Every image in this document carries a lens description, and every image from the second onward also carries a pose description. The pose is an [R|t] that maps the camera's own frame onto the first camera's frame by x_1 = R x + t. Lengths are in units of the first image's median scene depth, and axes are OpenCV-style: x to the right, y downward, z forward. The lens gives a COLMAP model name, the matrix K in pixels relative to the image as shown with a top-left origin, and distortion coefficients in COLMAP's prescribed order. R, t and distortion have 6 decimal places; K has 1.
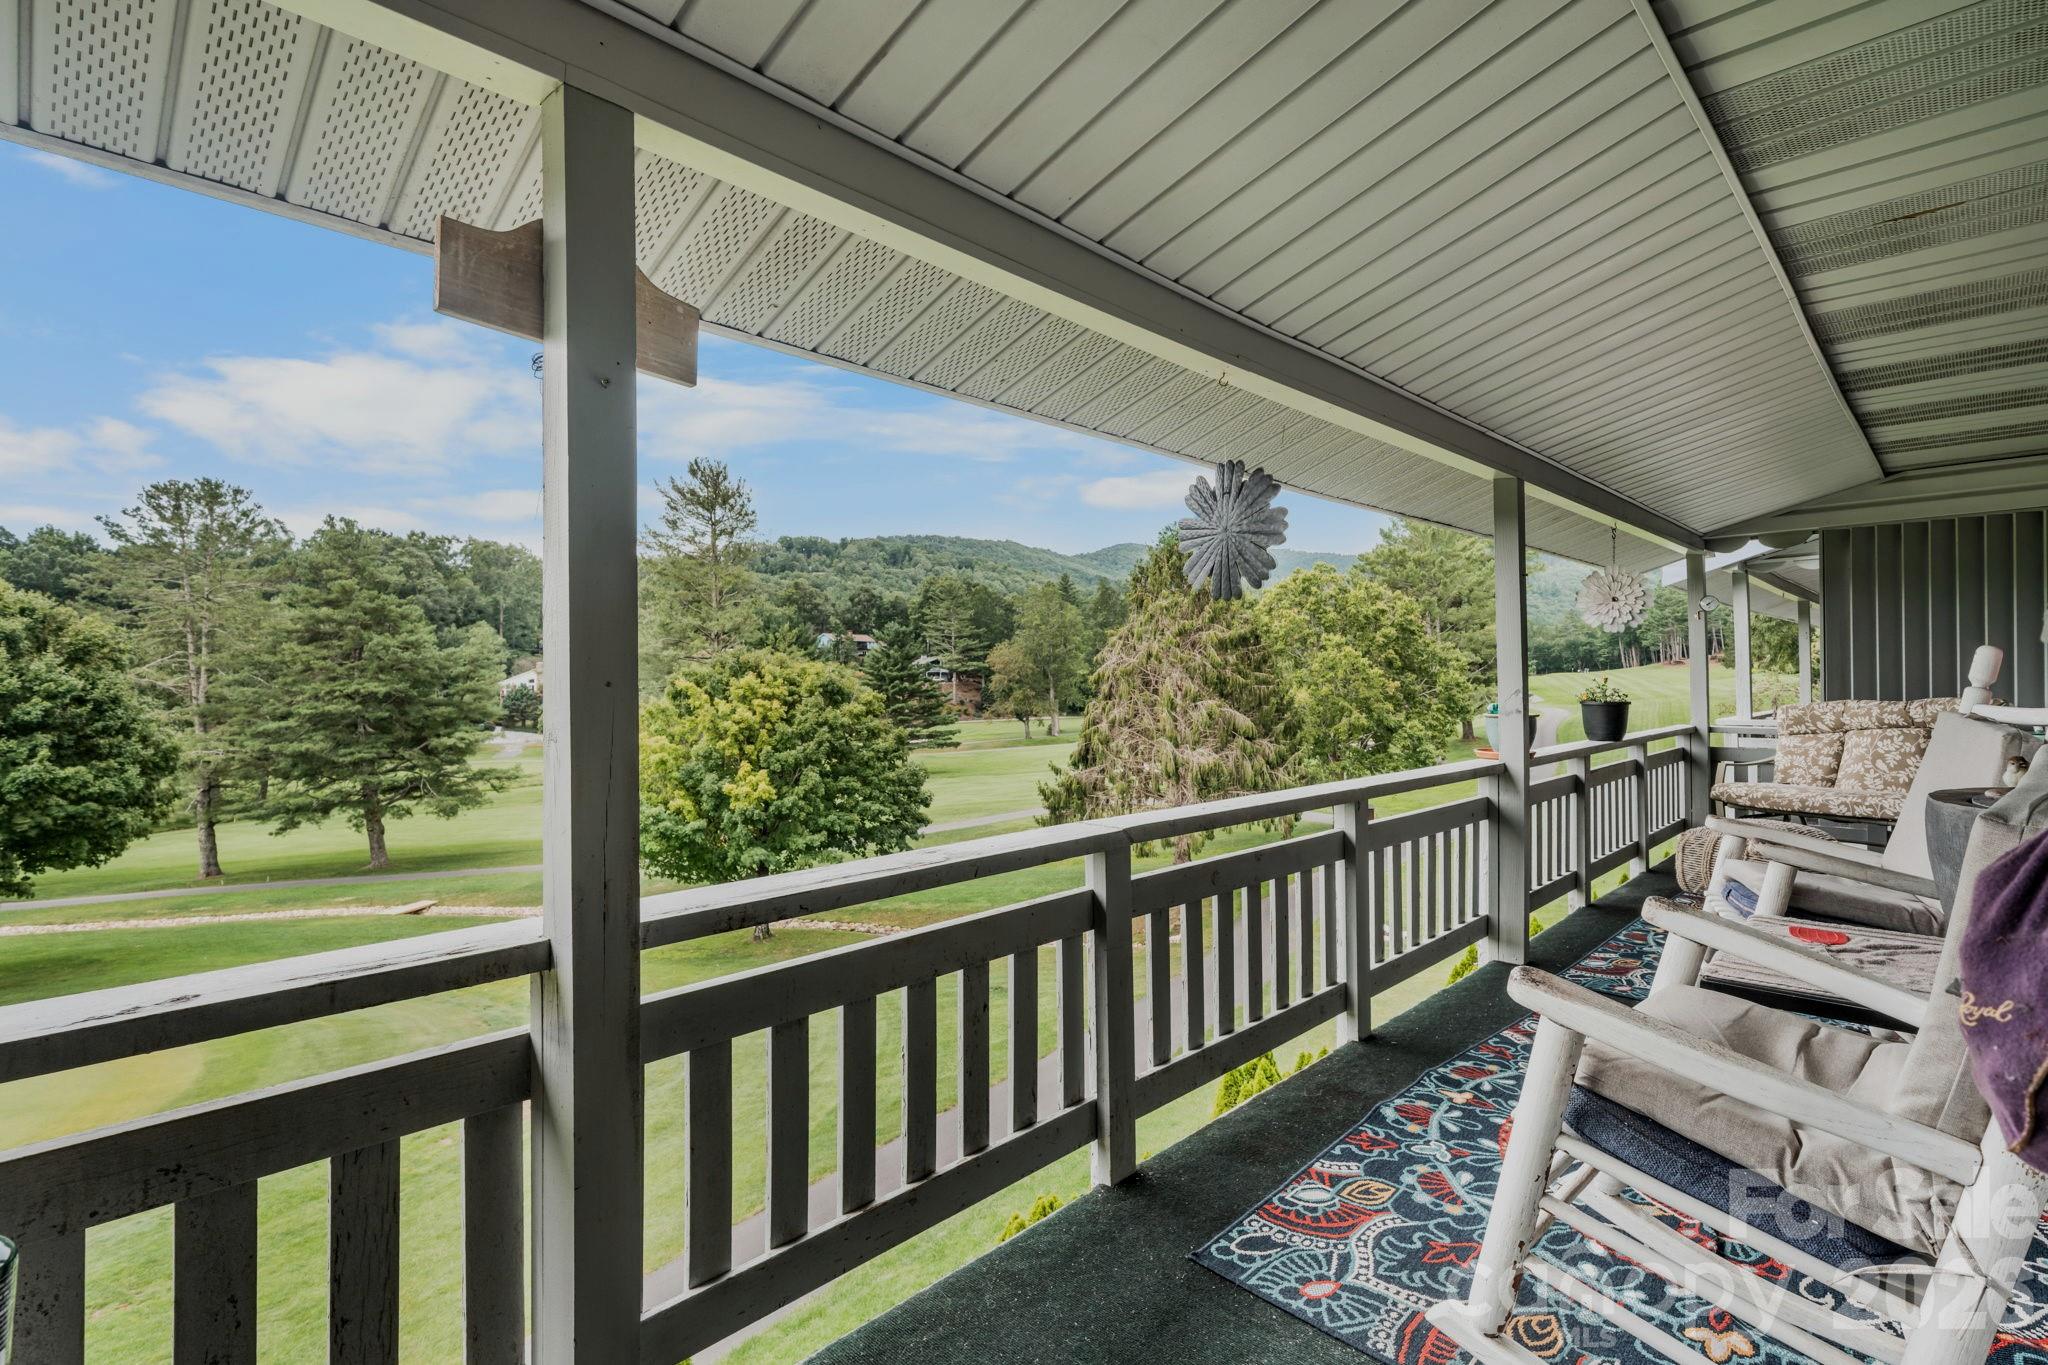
lens RADIAL K [[983.0, 0, 1024.0], [0, 983.0, 682.5], [0, 0, 1]] dist [-0.000141, 0.000050]
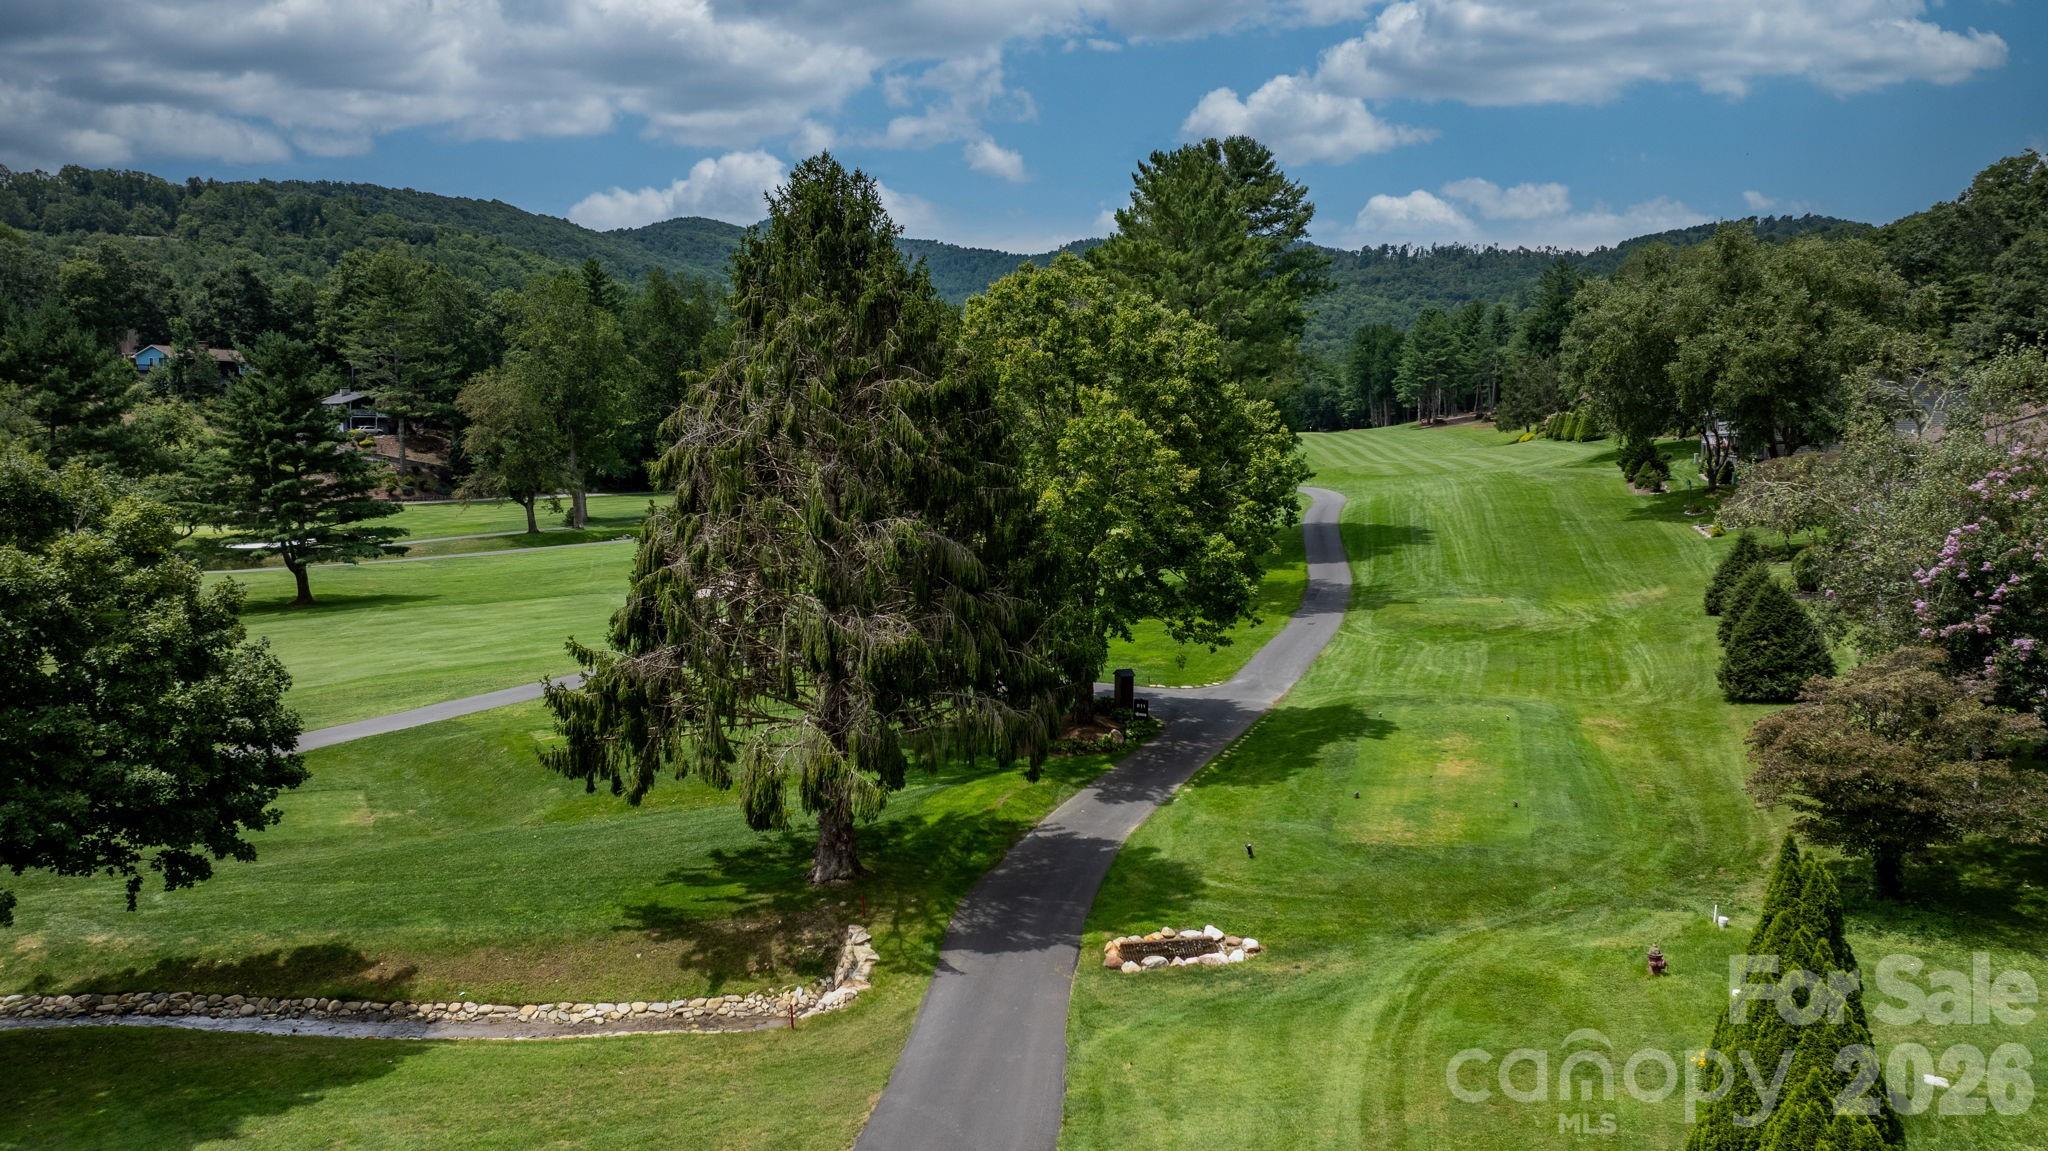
lens RADIAL K [[1432.0, 0, 1042.8], [0, 1432.0, 564.5], [0, 0, 1]] dist [-0.042871, 0.050345]
pose [[0.941056, -0.016927, 0.337828, 0.004951], [-0.014276, 0.995870, 0.089666, -0.011865], [-0.337951, -0.089203, 0.936927, 0.137241]]
